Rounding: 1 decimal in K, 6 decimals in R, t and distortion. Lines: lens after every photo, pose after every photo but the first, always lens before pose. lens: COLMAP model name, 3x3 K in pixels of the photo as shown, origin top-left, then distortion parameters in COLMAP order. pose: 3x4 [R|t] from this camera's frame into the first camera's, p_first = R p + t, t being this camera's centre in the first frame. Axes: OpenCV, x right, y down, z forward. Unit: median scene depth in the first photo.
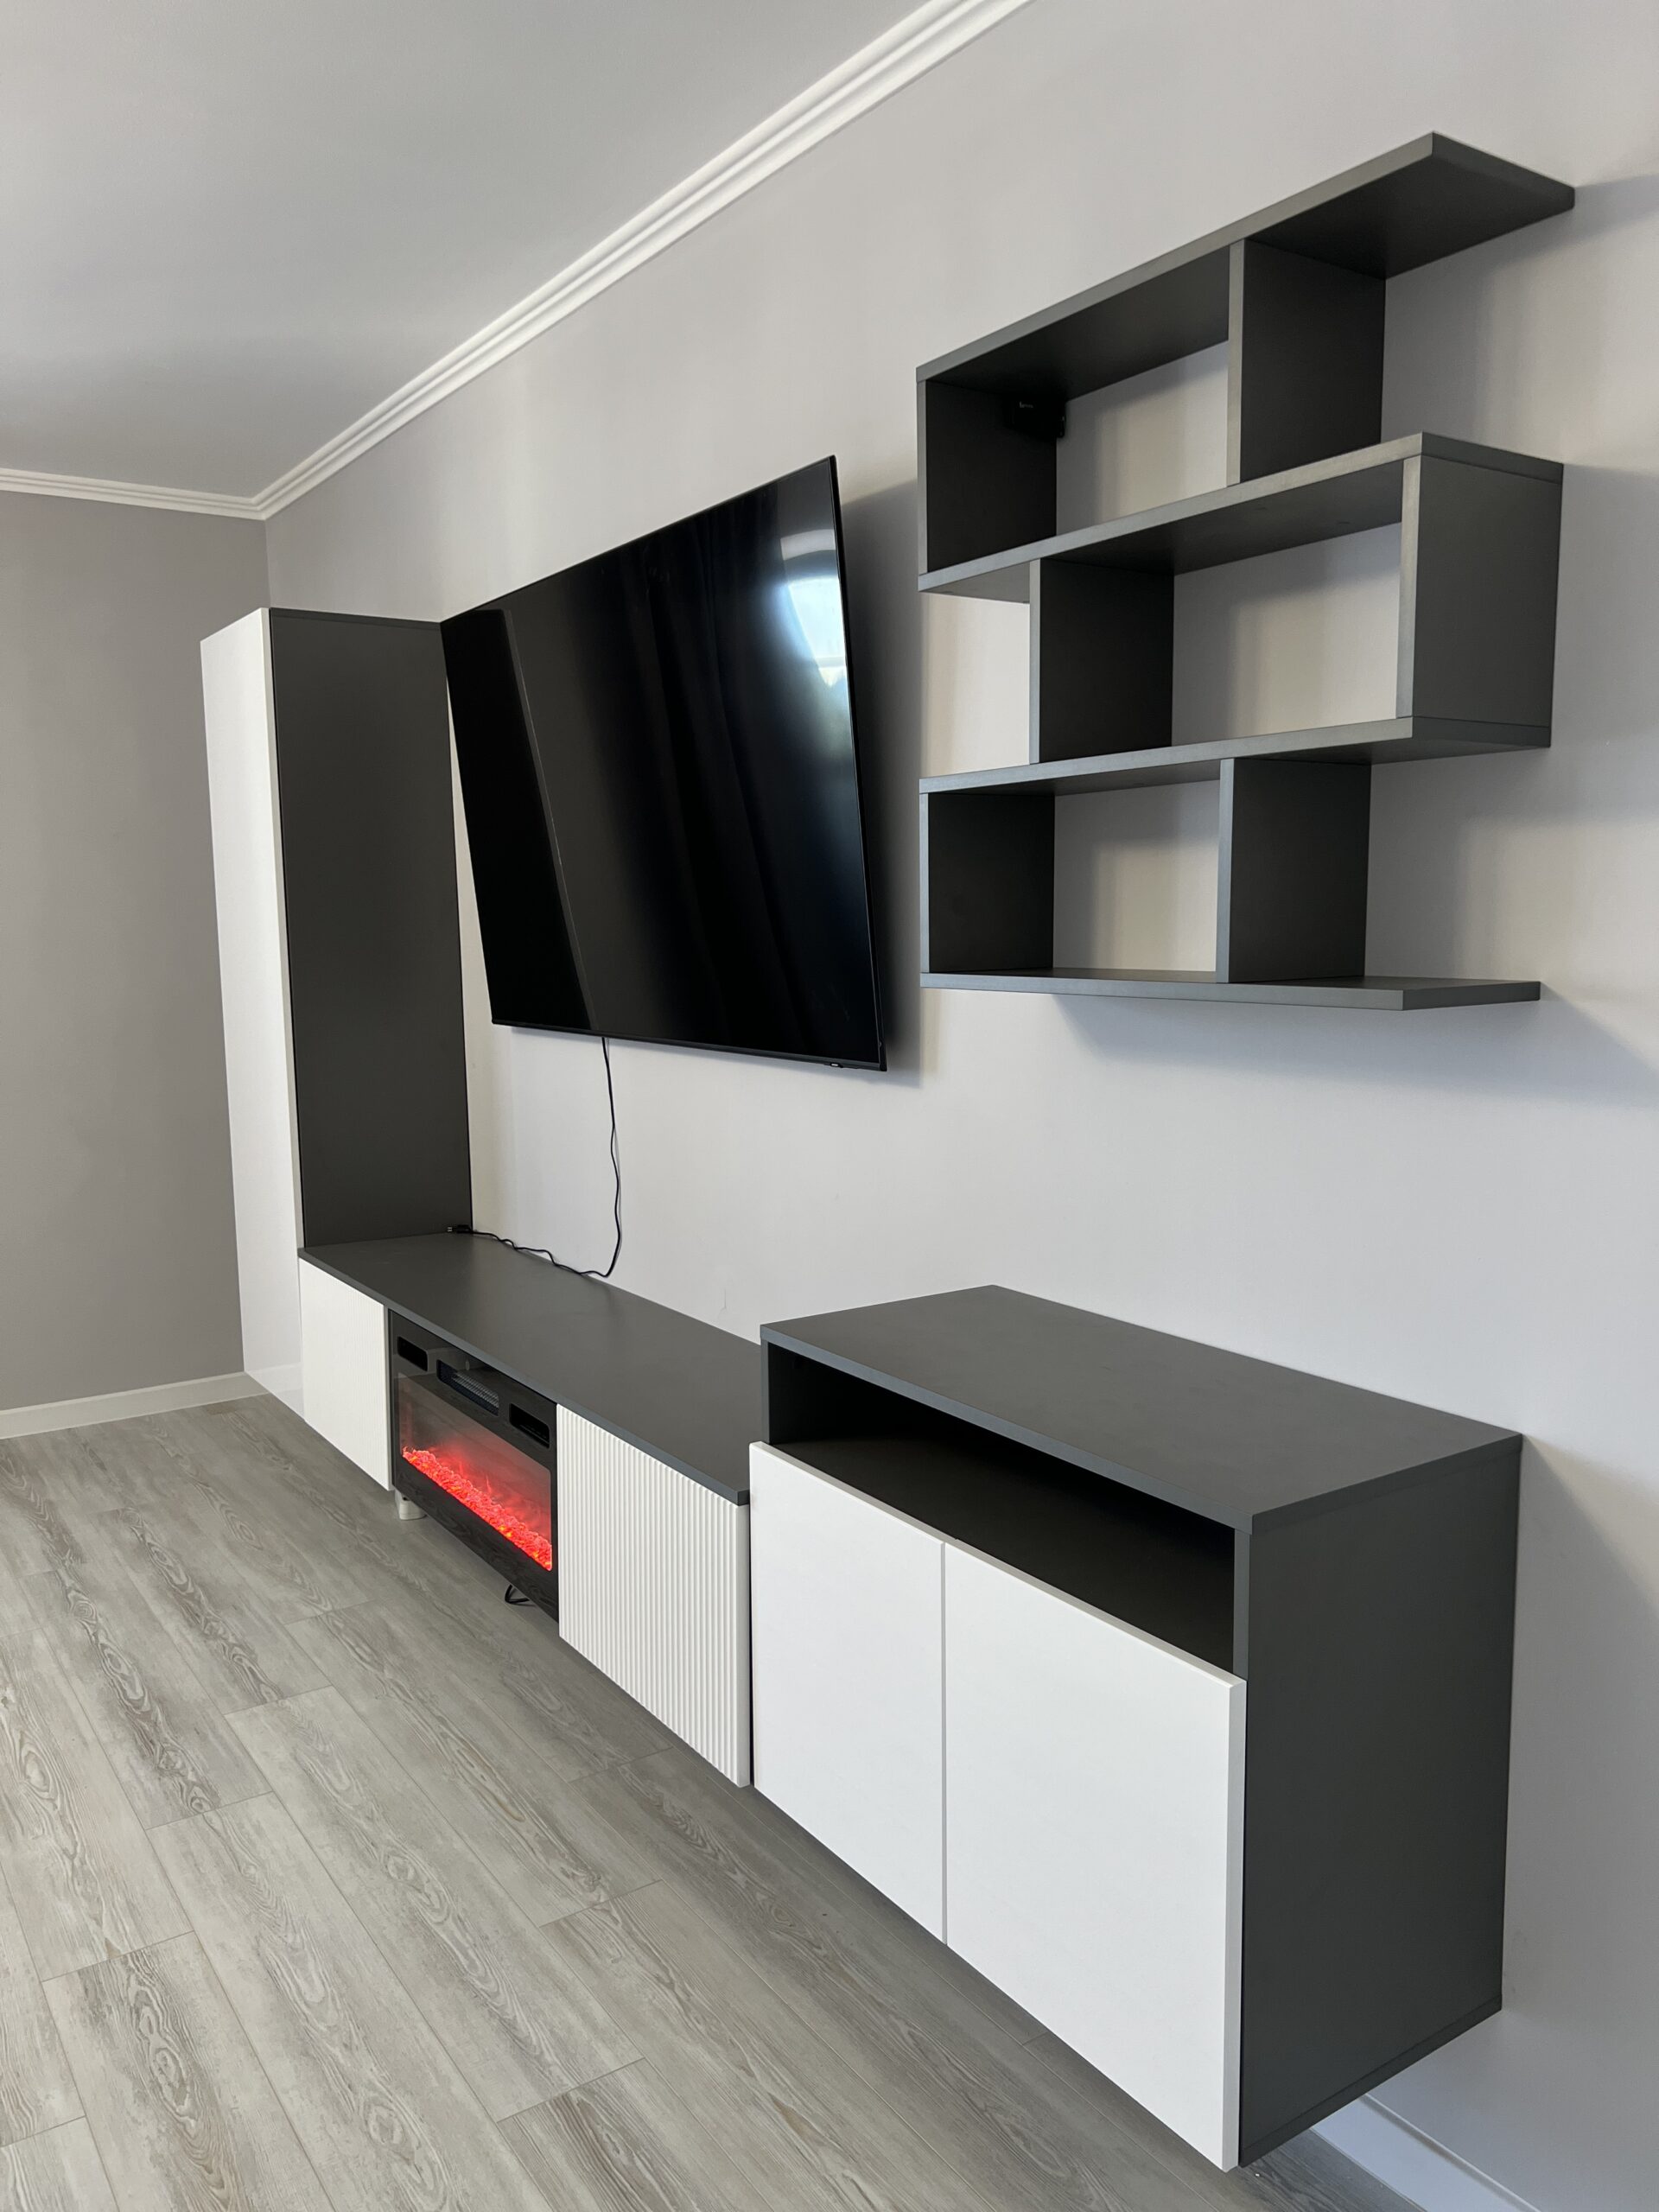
lens RADIAL K [[1682.8, 0, 825.2], [0, 1682.8, 1117.8], [0, 0, 1]] dist [0.035734, -0.038372]
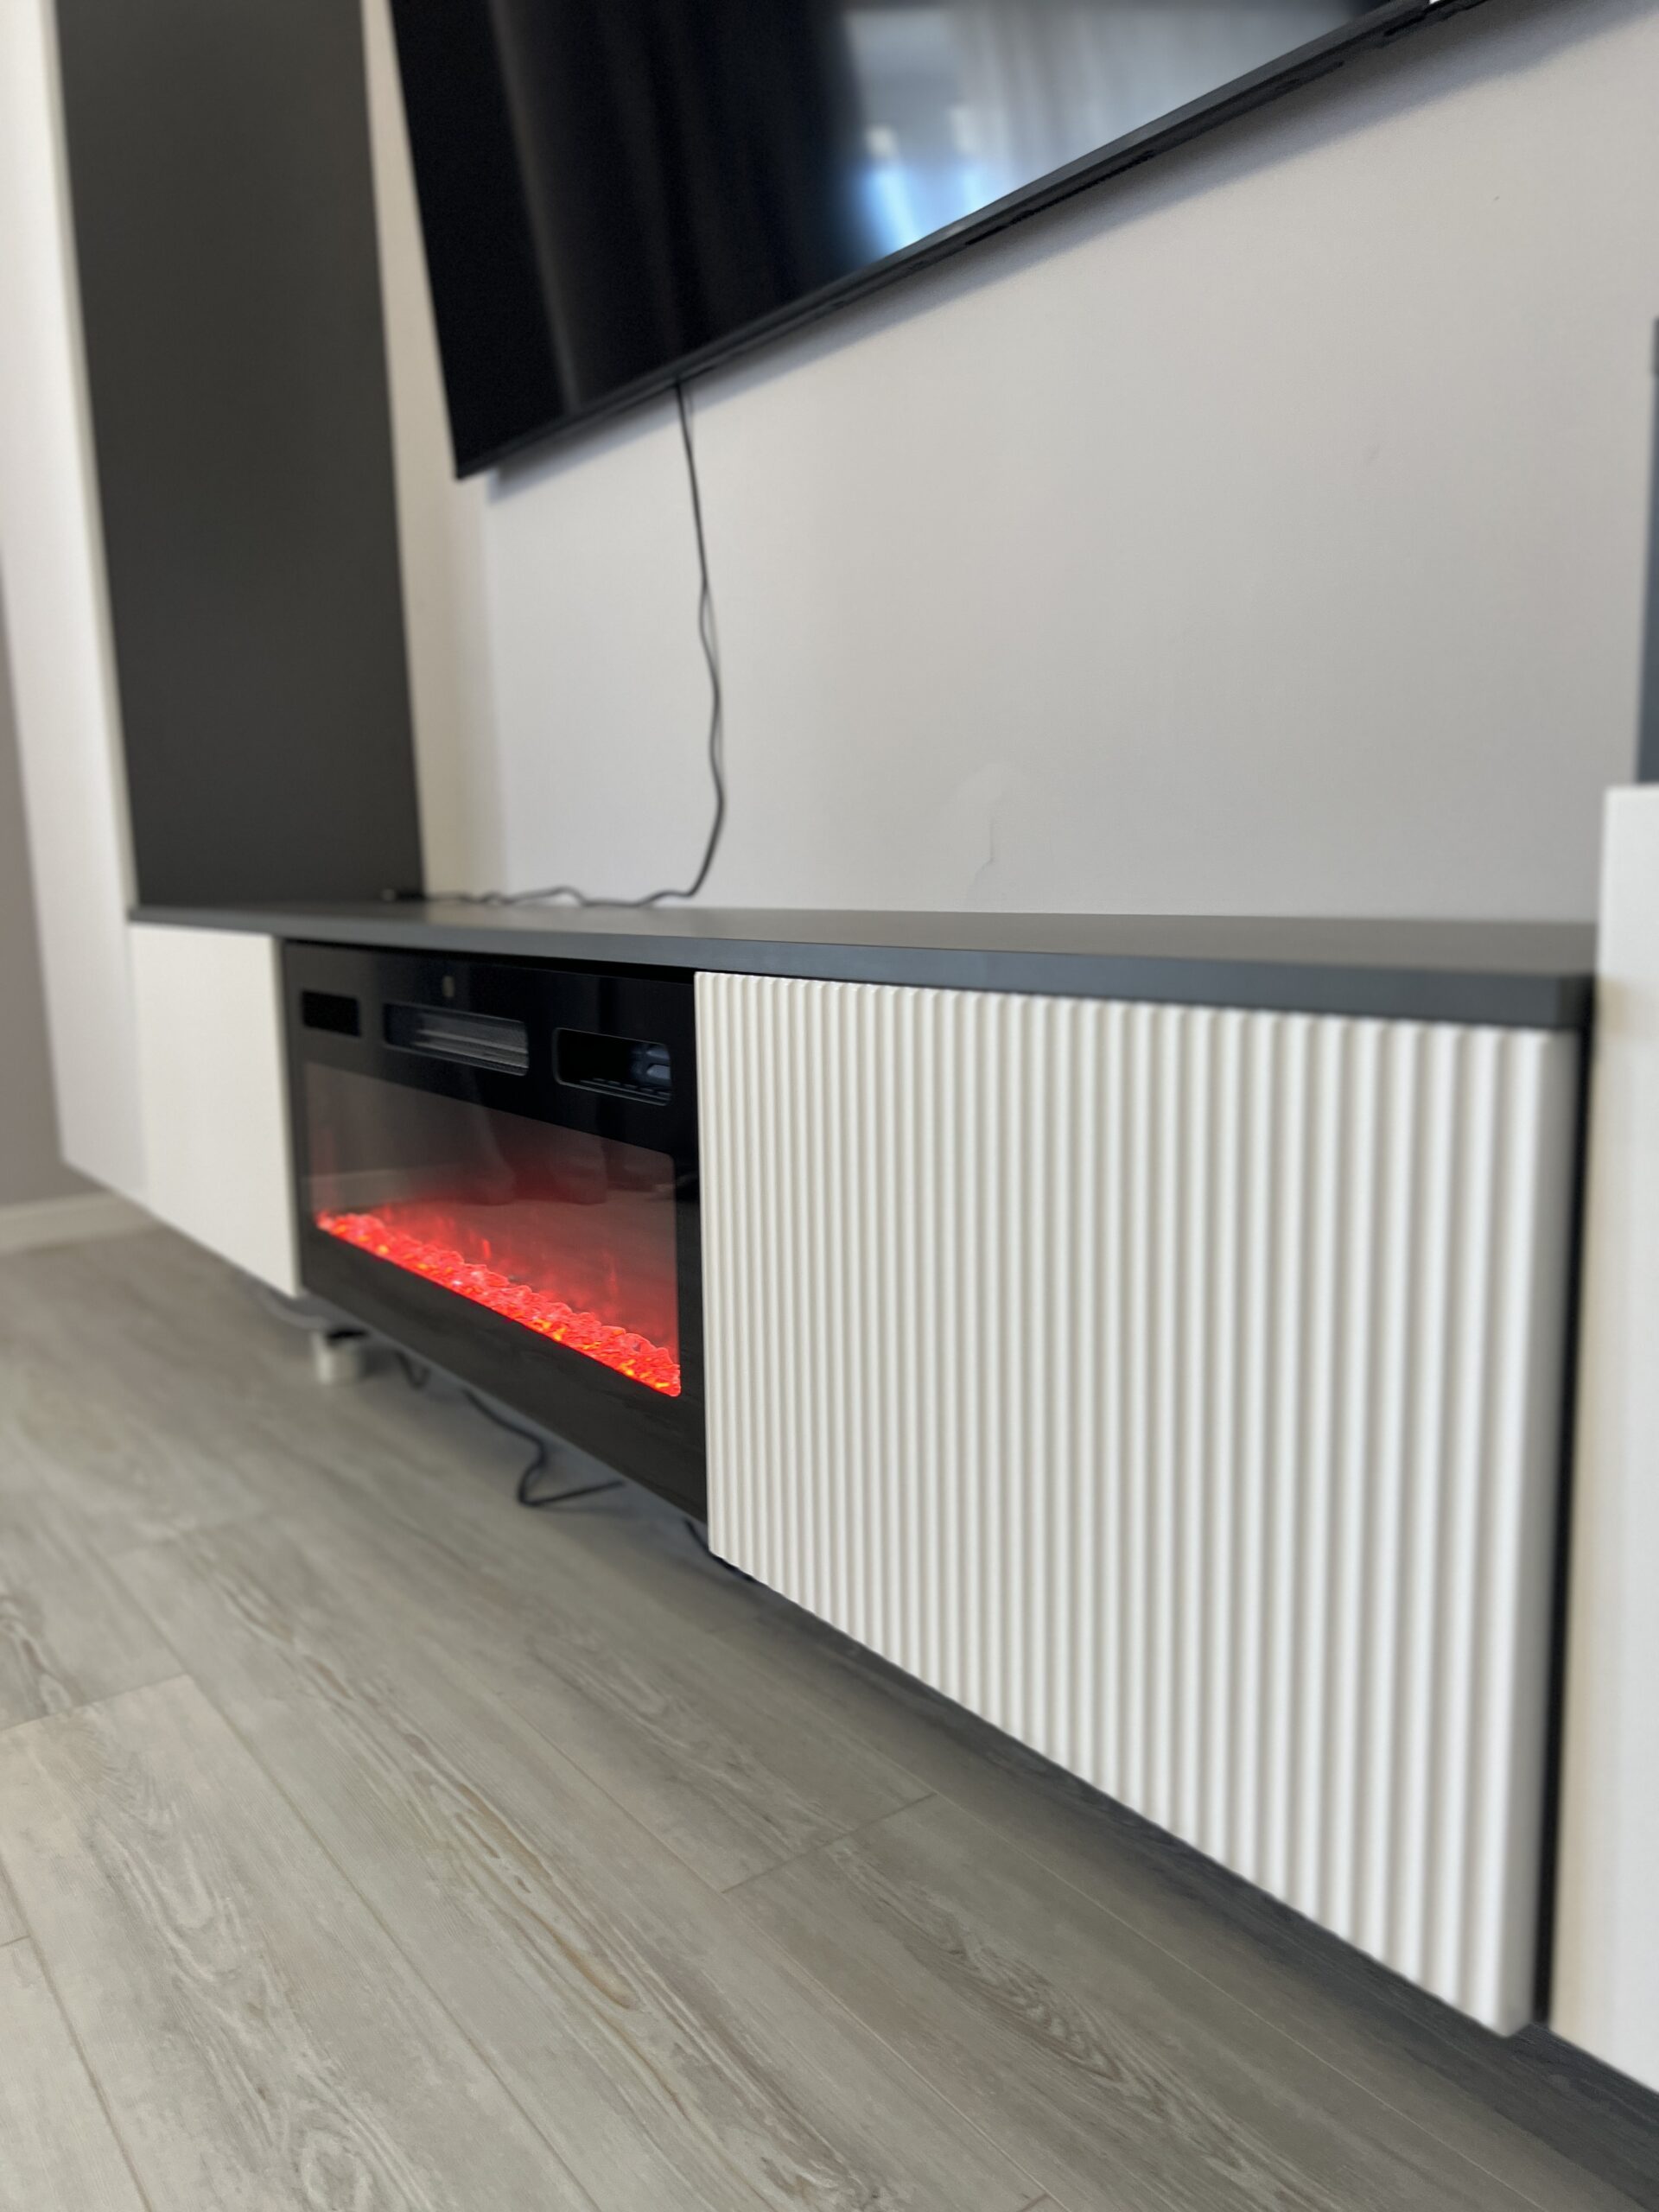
lens RADIAL K [[1682.8, 0, 786.2], [0, 1682.8, 1104.2], [0, 0, 1]] dist [0.035734, -0.038372]
pose [[0.999494, -0.024036, 0.020815, -0.140168], [0.023448, 0.999331, 0.028056, 0.181861], [-0.021475, -0.027554, 0.999390, 0.576878]]
